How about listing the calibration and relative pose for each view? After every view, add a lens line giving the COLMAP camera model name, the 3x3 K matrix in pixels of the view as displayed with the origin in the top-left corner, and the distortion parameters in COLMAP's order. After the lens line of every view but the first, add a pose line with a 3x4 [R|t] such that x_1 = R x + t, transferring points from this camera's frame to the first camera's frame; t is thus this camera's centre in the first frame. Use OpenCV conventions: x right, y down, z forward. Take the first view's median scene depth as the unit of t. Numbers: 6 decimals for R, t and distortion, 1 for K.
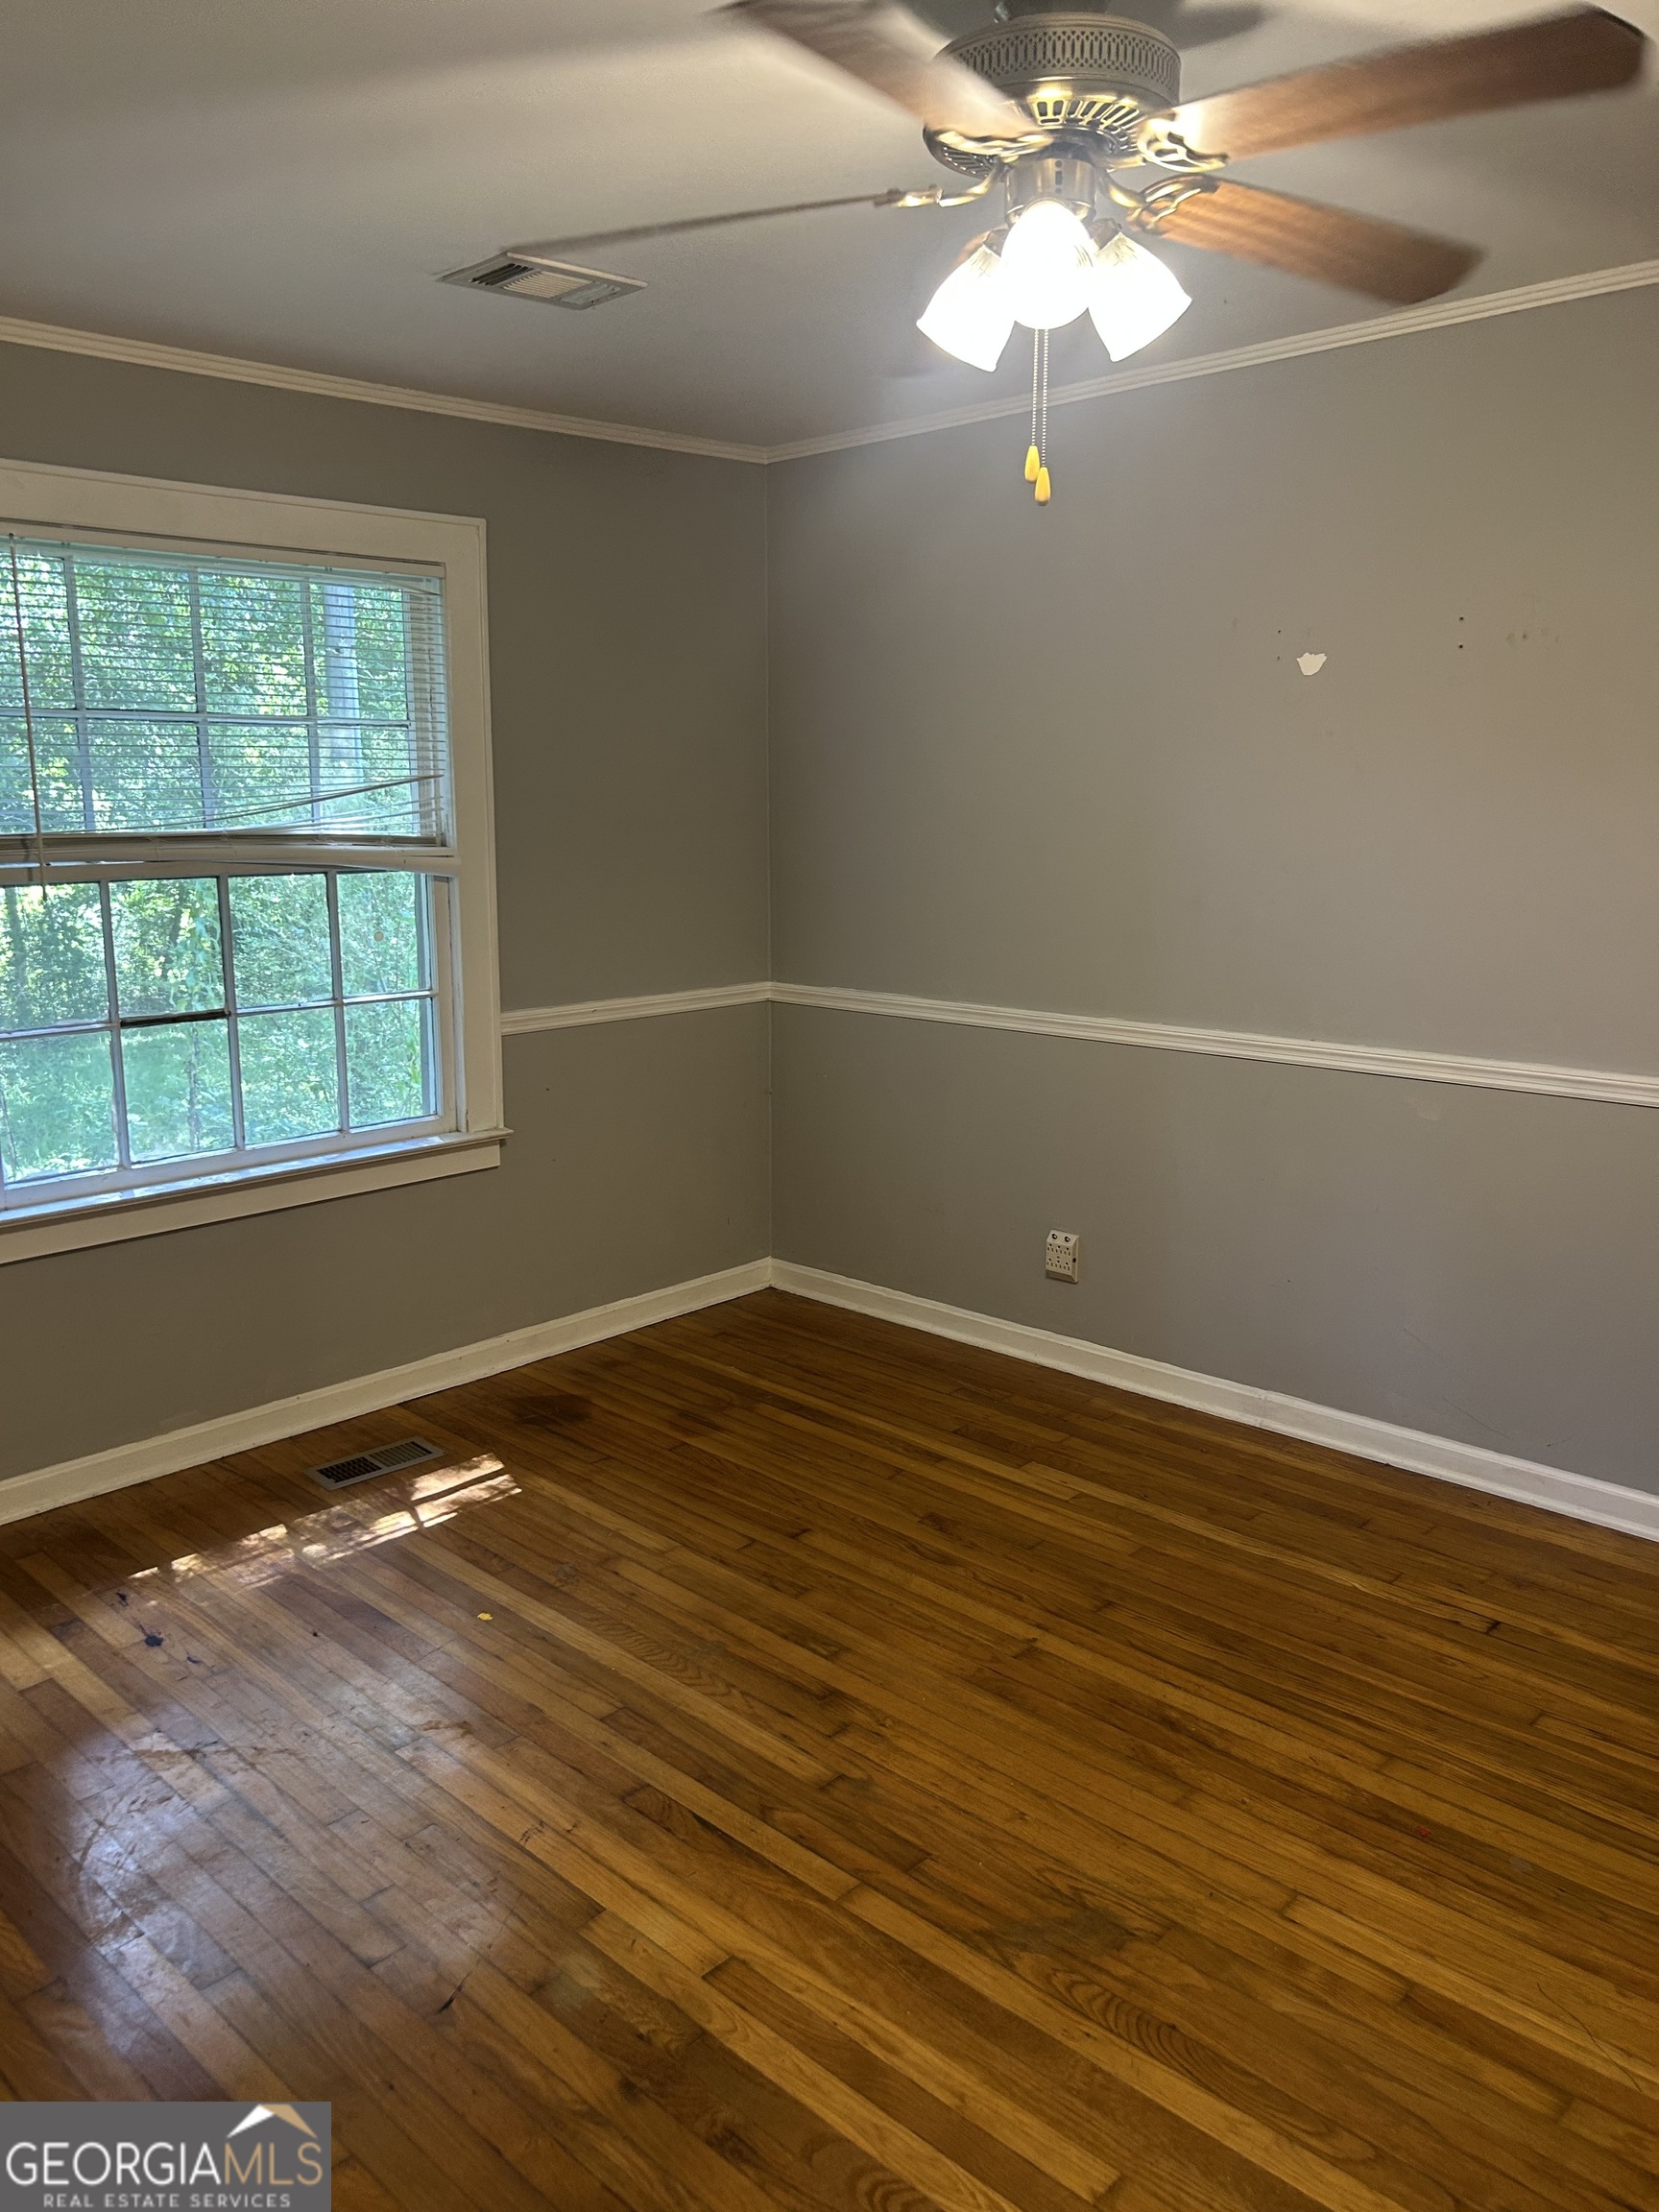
lens RADIAL K [[1679.7, 0, 830.9], [0, 1679.7, 1105.8], [0, 0, 1]] dist [0.005290, -0.012913]
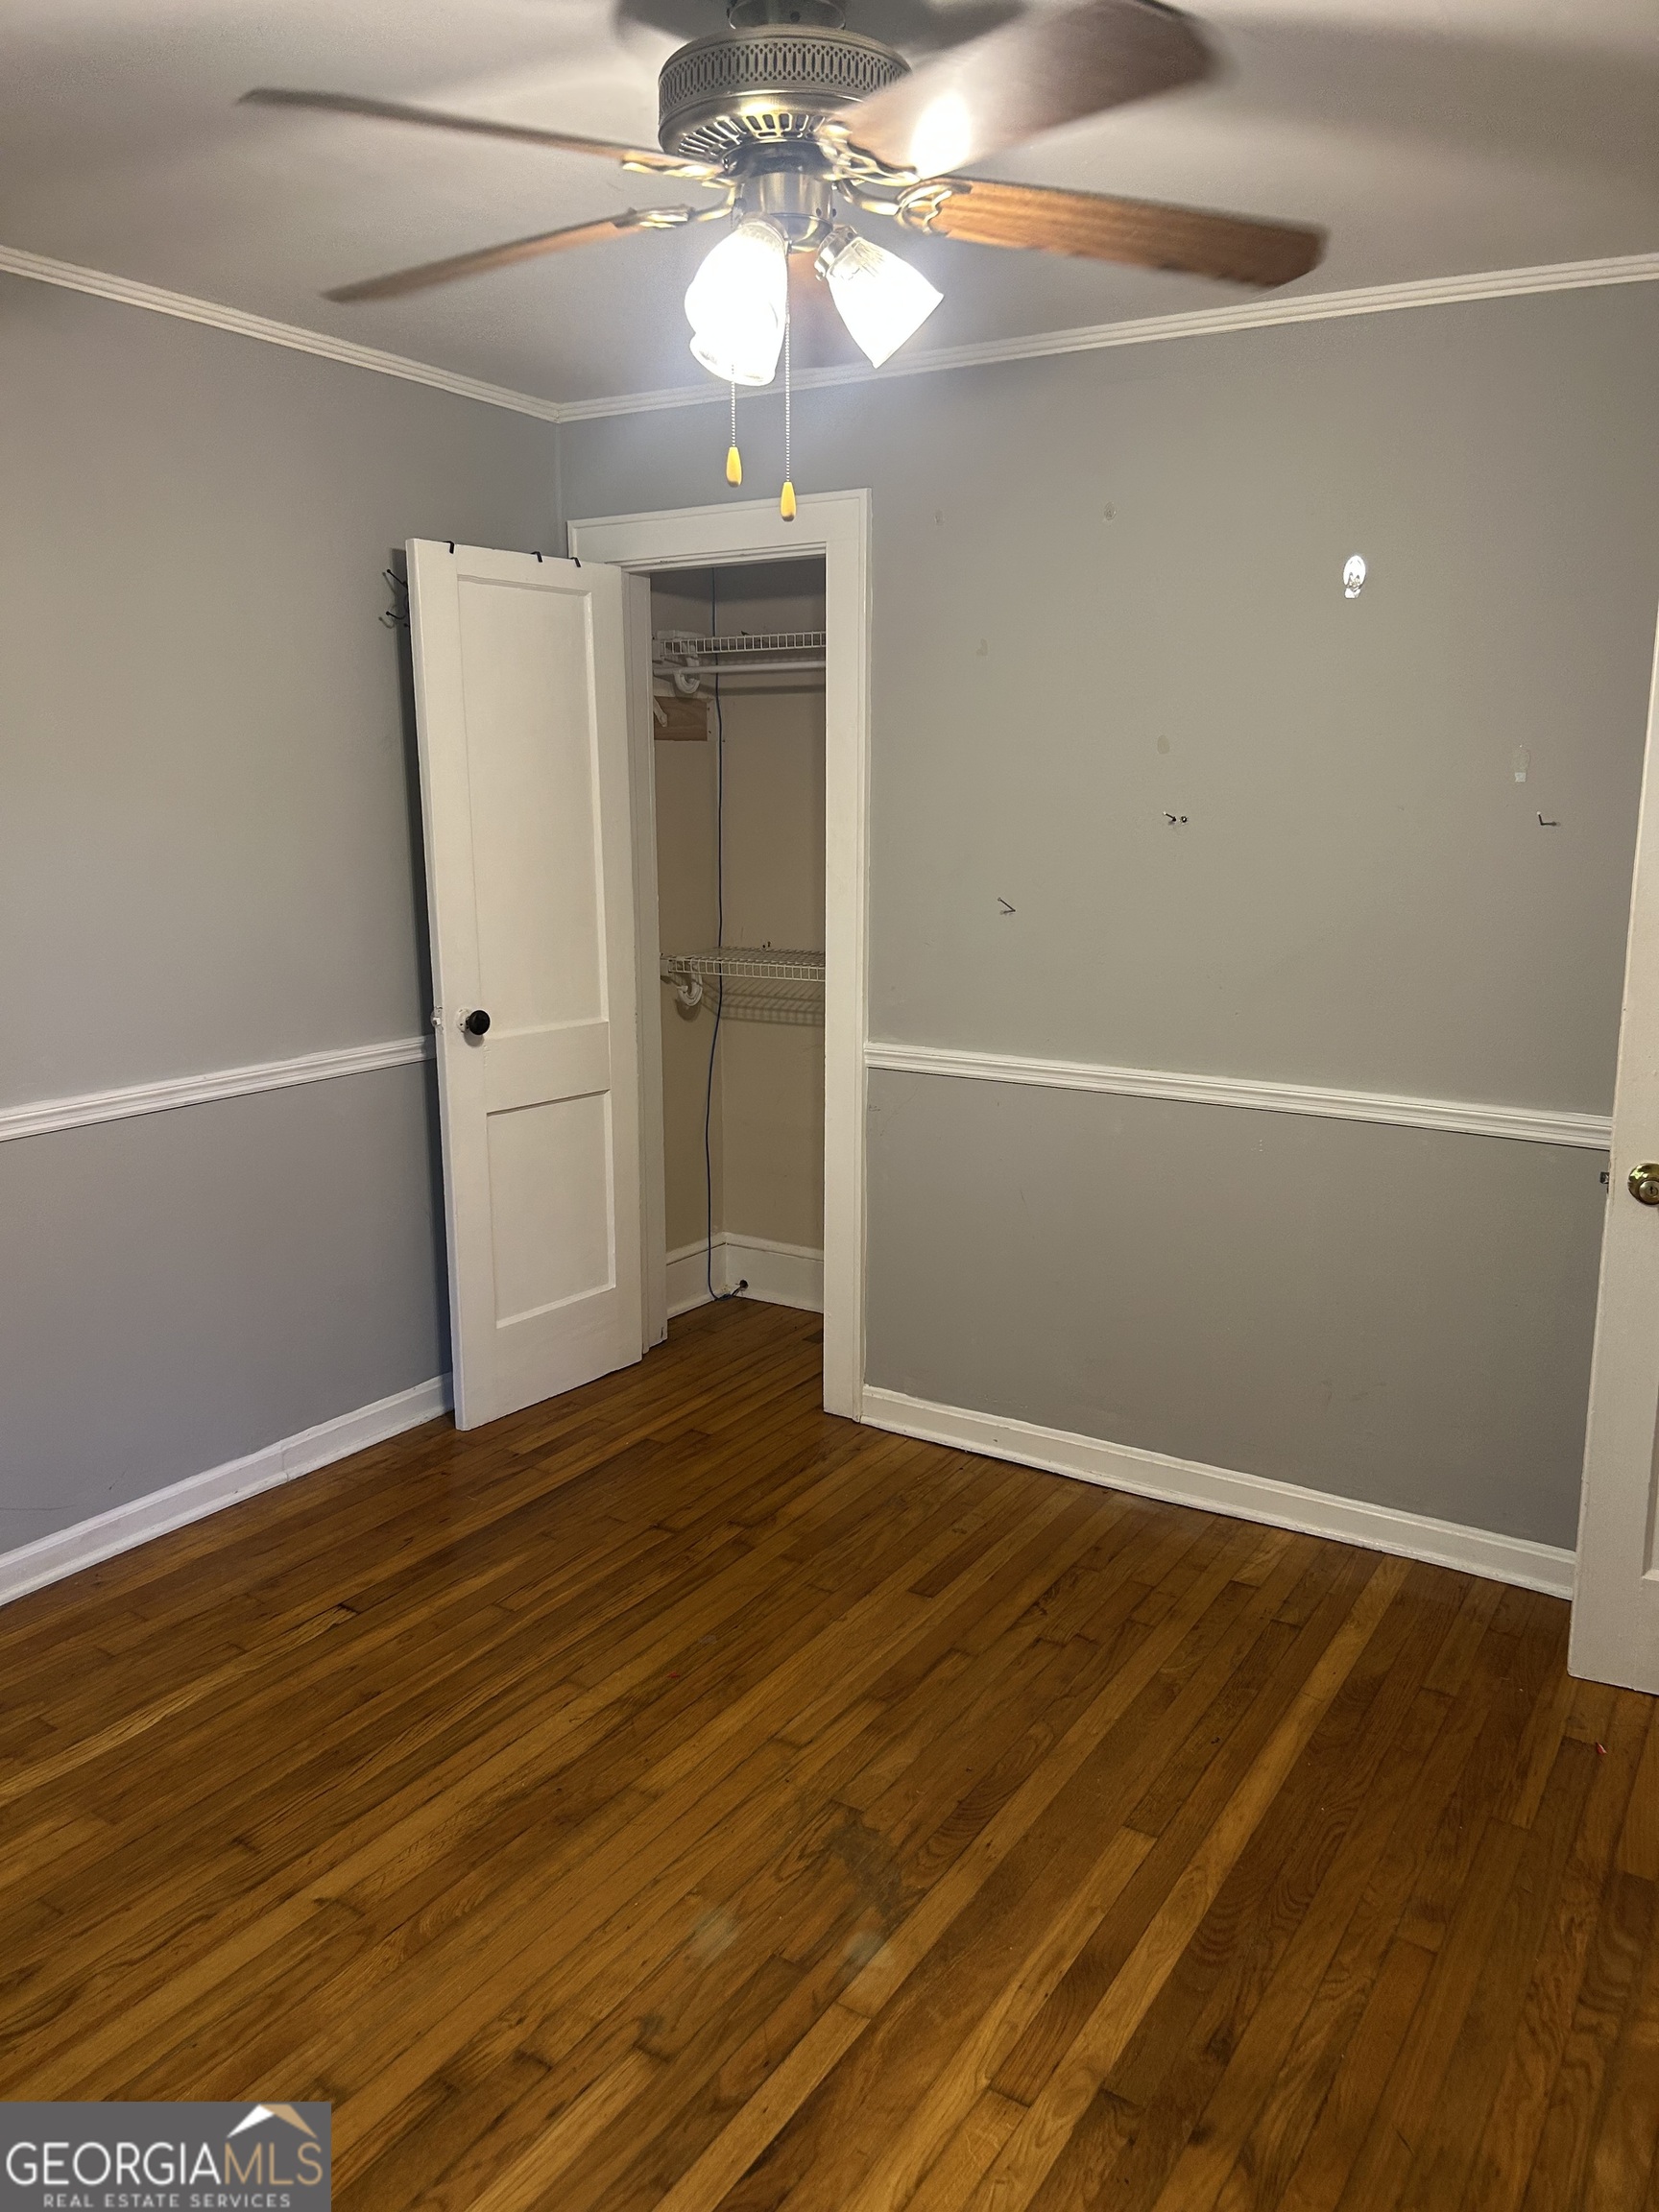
lens RADIAL K [[1679.7, 0, 830.8], [0, 1679.7, 1105.8], [0, 0, 1]] dist [0.005290, -0.012913]
pose [[-0.205516, -0.181697, 0.961639, -0.748635], [0.190906, 0.956294, 0.221486, -0.192060], [-0.959853, 0.229102, -0.161847, 1.027224]]
